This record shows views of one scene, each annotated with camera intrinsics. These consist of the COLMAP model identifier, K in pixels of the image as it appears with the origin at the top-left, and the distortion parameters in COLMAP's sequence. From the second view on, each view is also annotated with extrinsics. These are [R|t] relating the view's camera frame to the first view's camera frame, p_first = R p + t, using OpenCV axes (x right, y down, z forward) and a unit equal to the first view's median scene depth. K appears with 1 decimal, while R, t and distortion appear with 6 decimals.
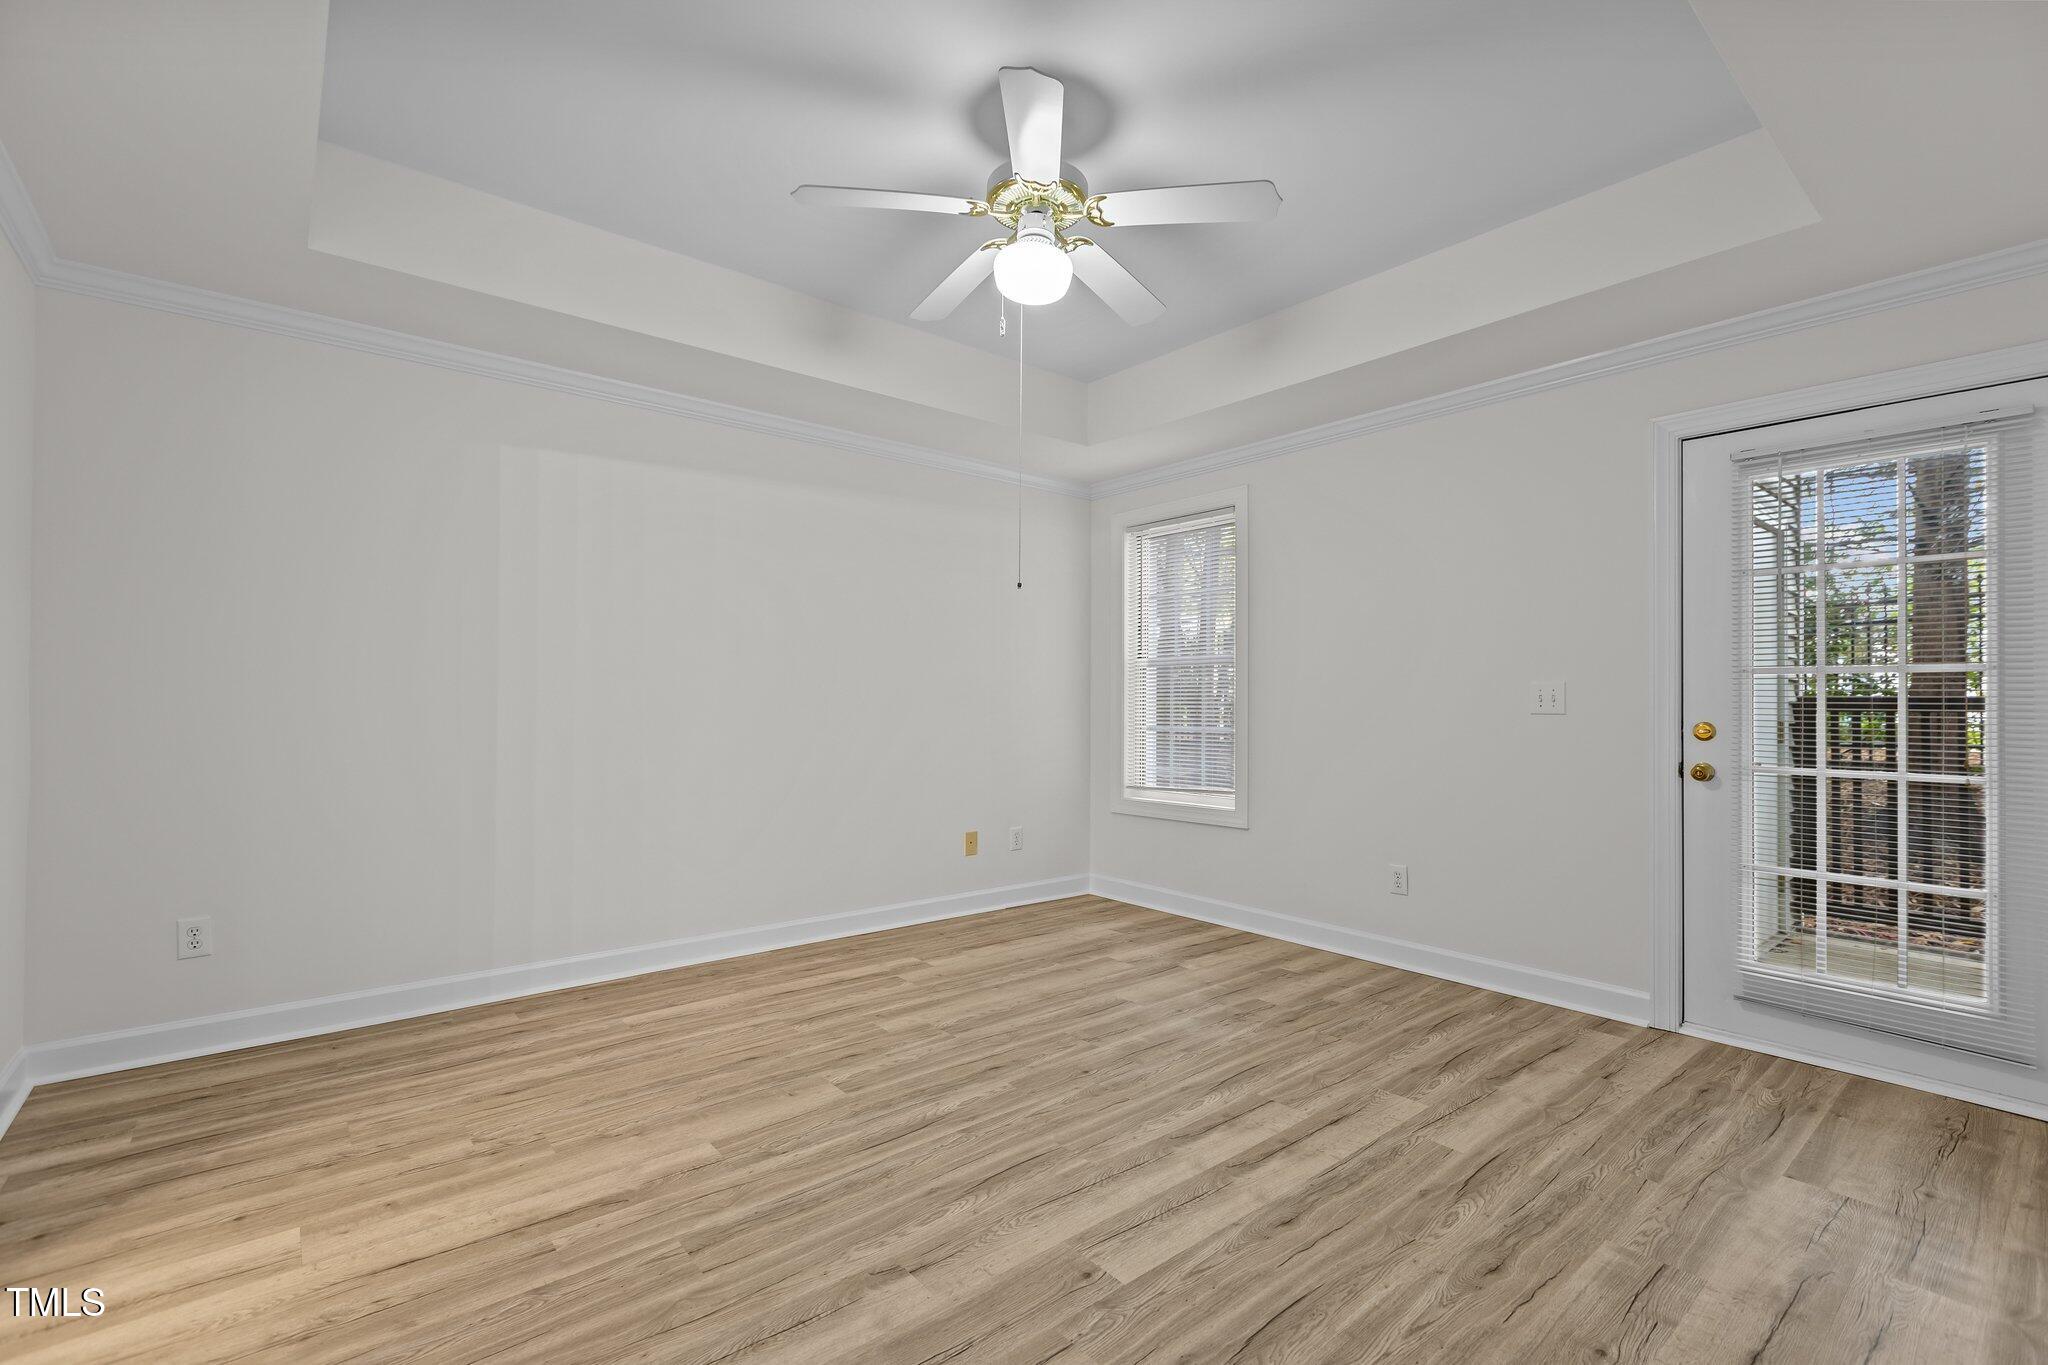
lens RADIAL K [[915.4, 0, 1042.4], [0, 915.4, 693.5], [0, 0, 1]] dist [0.005152, -0.001736]
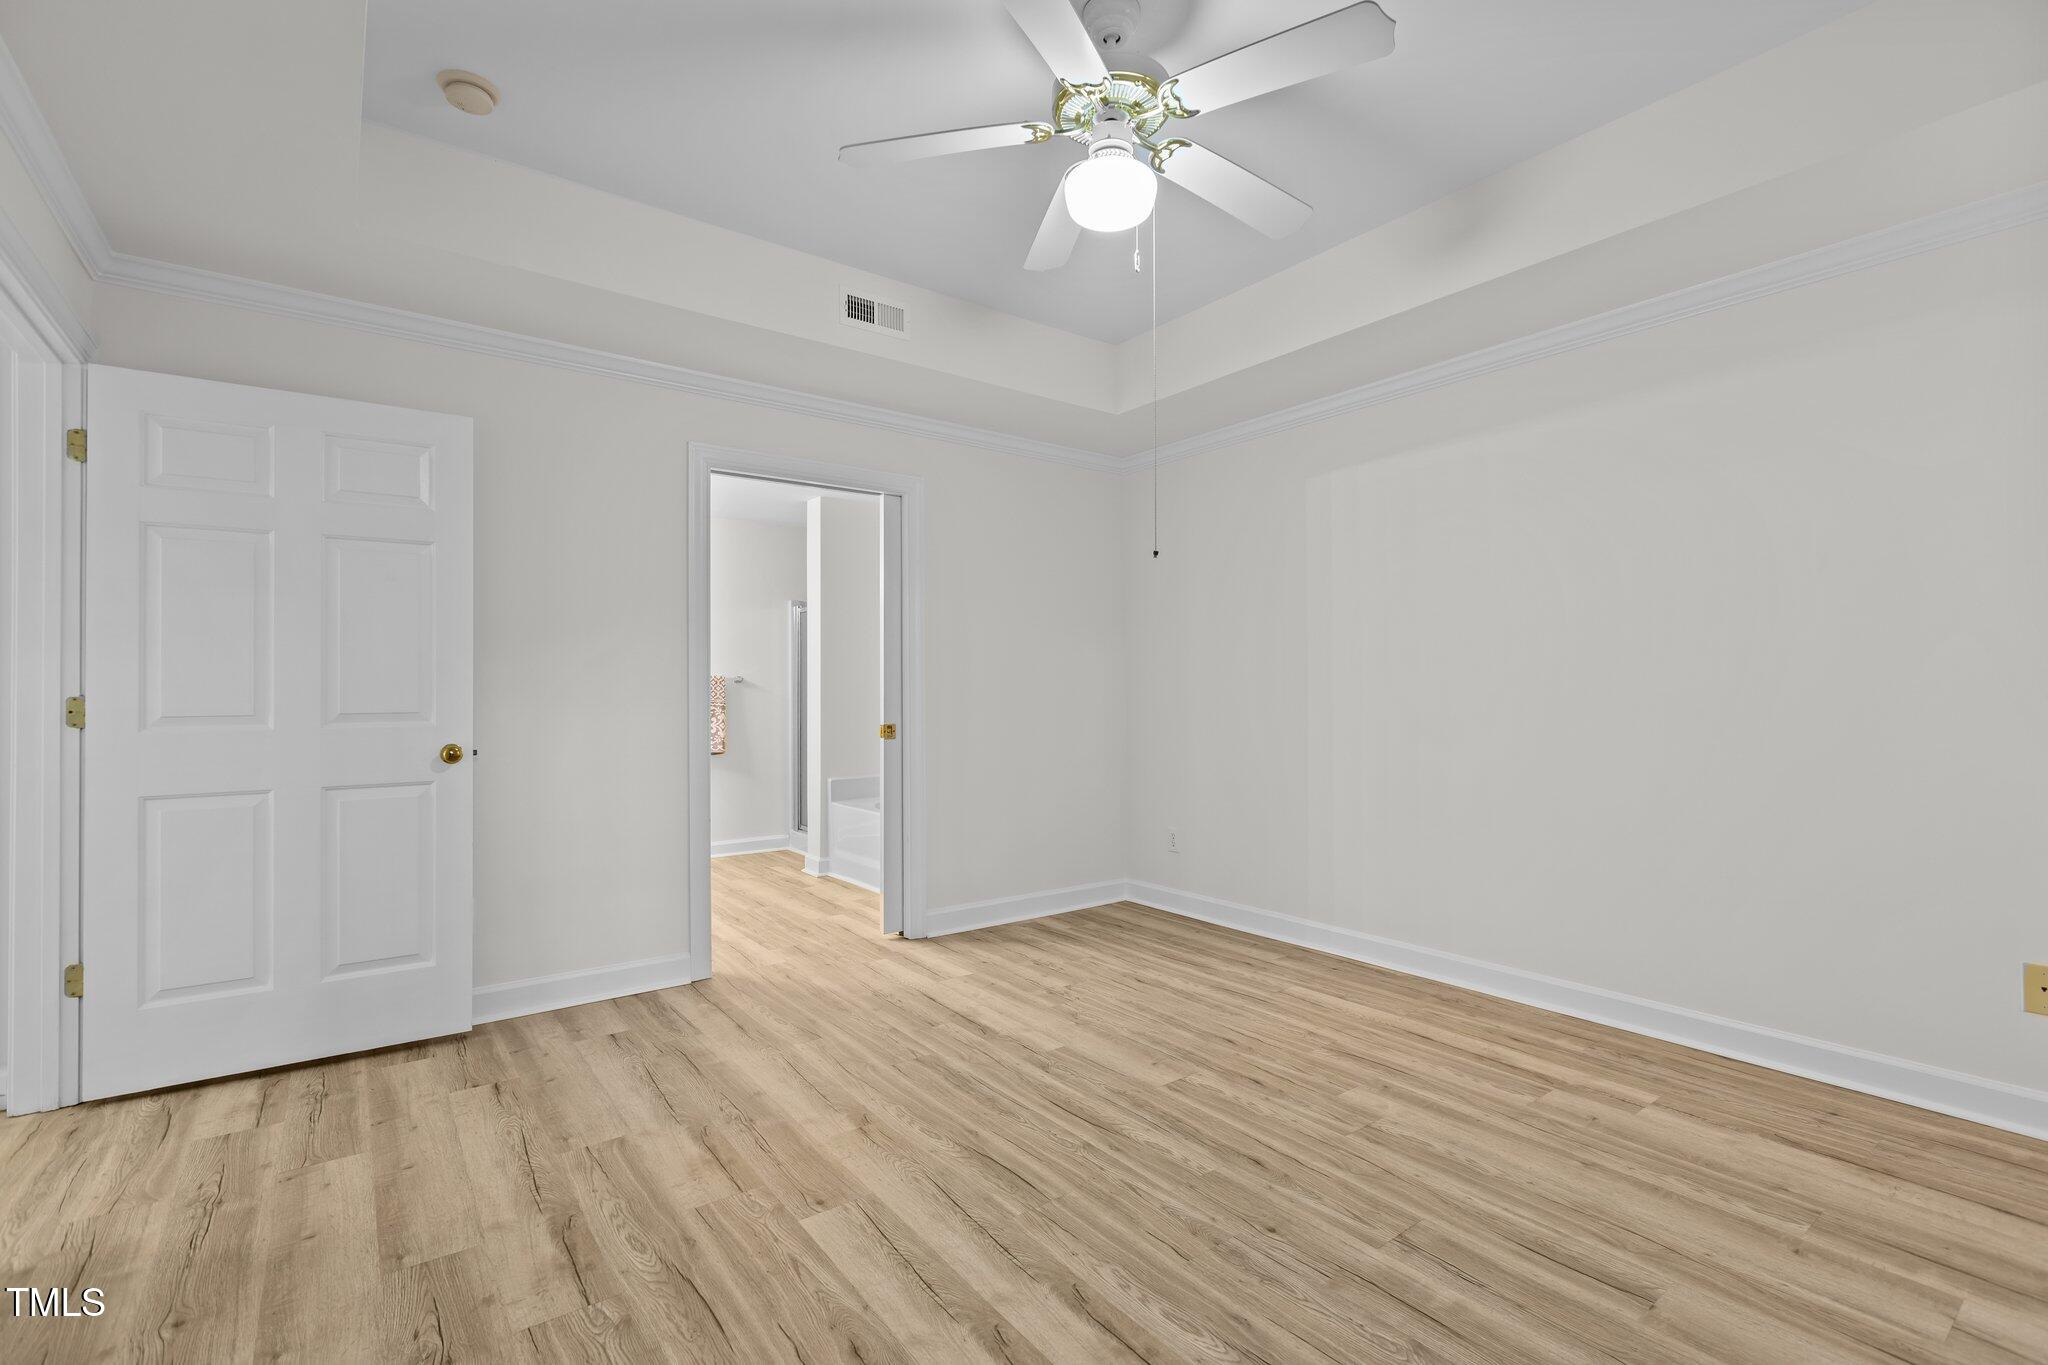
lens RADIAL K [[915.4, 0, 1015.1], [0, 915.4, 692.3], [0, 0, 1]] dist [0.005152, -0.001736]
pose [[-0.074735, -0.007854, -0.997173, 0.742062], [0.010395, 0.999909, -0.008655, 0.012419], [0.997149, -0.011012, -0.074647, 0.851175]]
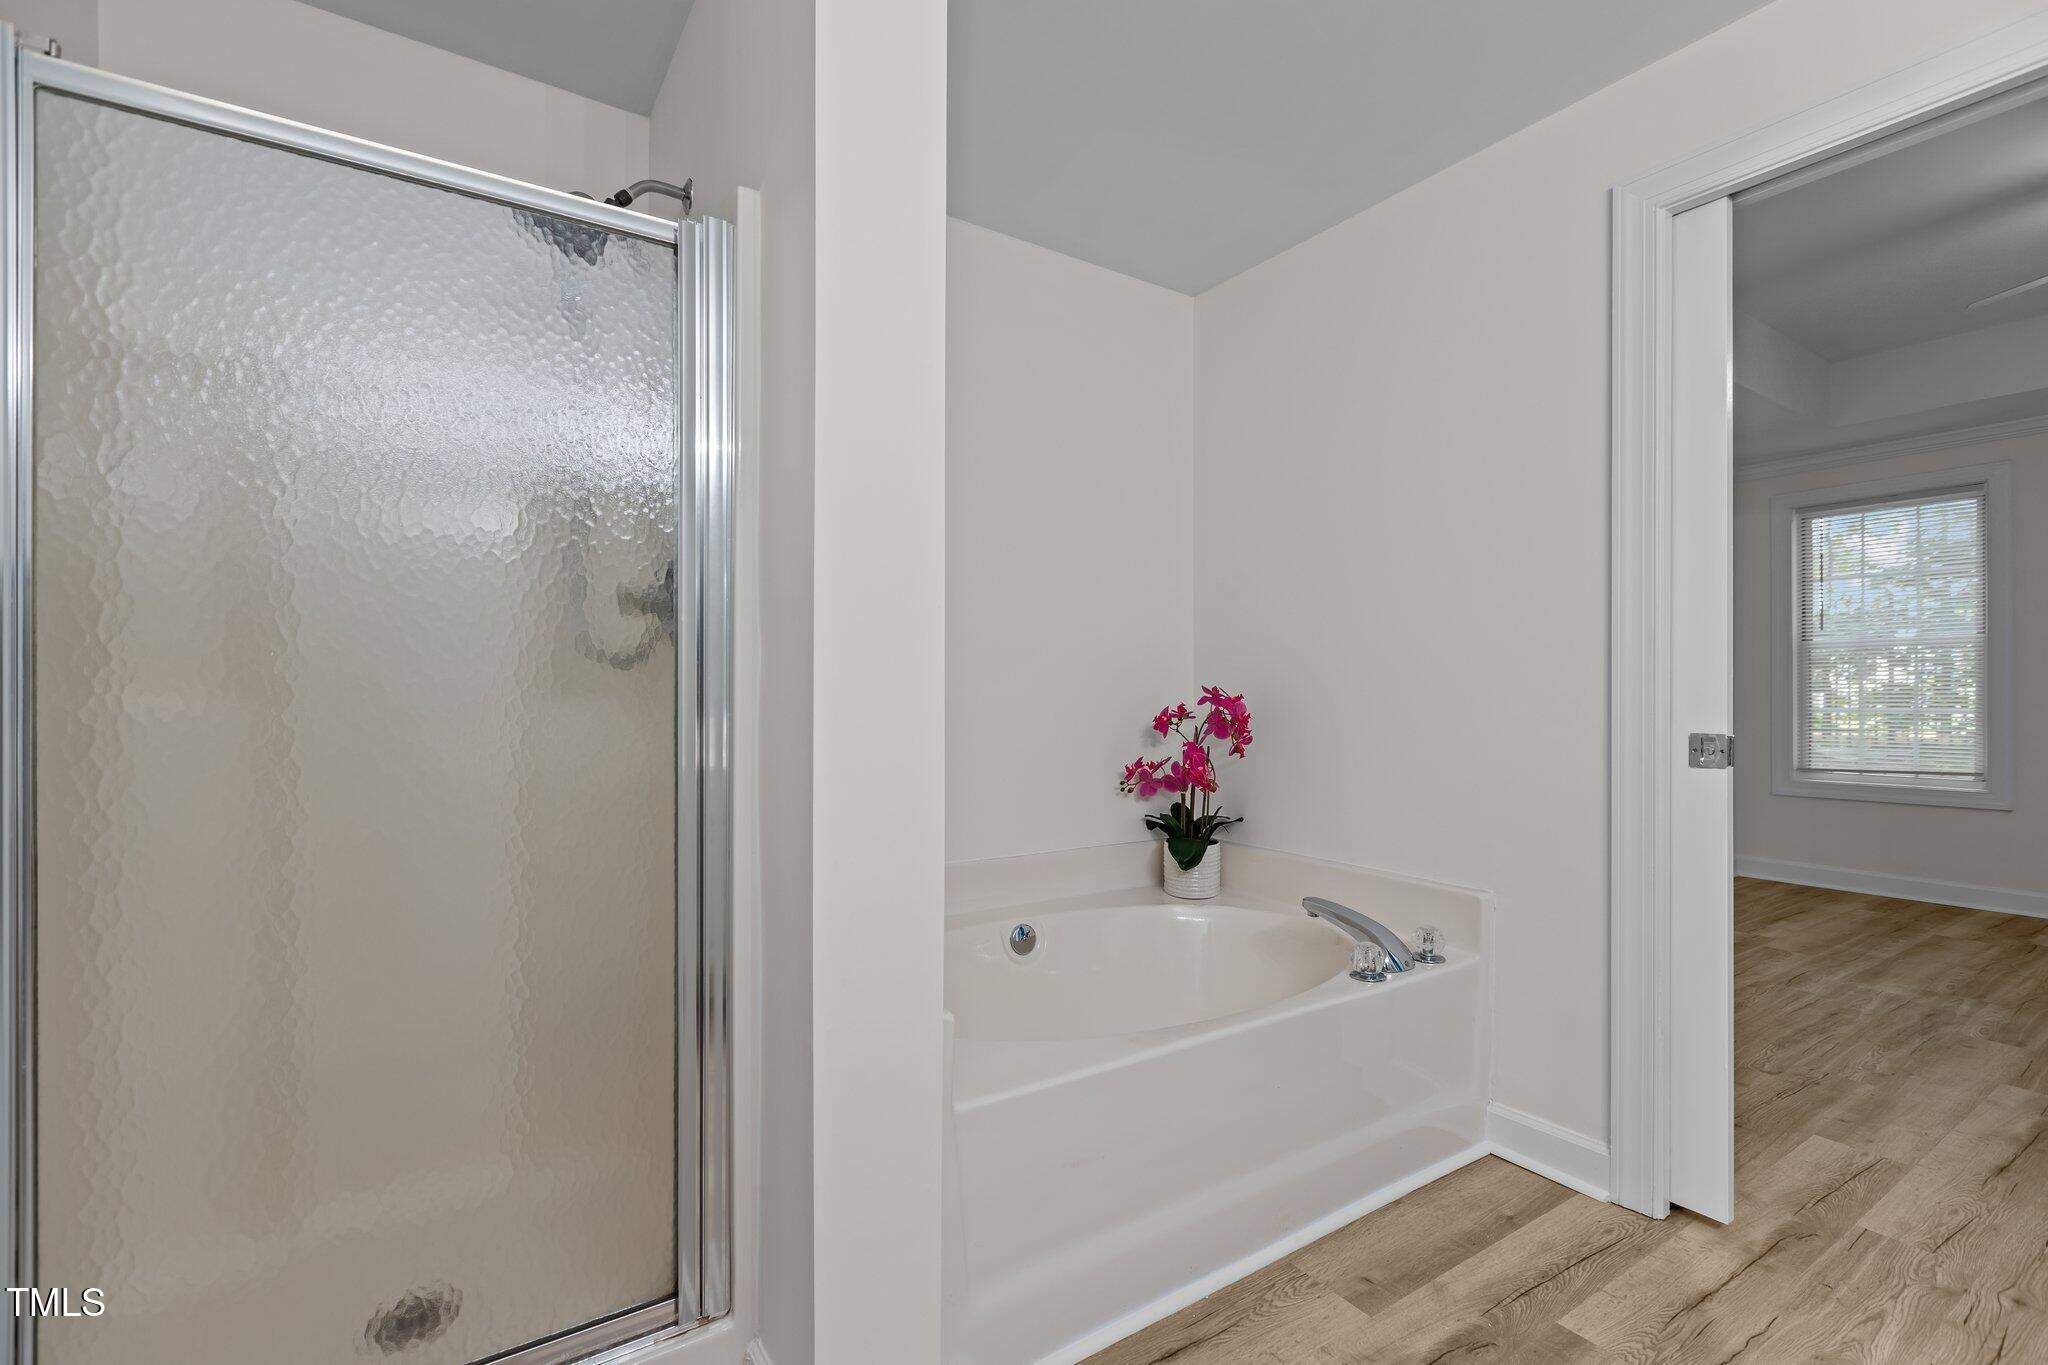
lens RADIAL K [[915.4, 0, 1014.5], [0, 915.4, 694.5], [0, 0, 1]] dist [0.005152, -0.001736]
pose [[0.992311, -0.009539, -0.123402, -1.144007], [0.010371, 0.999928, 0.006103, 0.008932], [0.123335, -0.007336, 0.992338, -0.180024]]
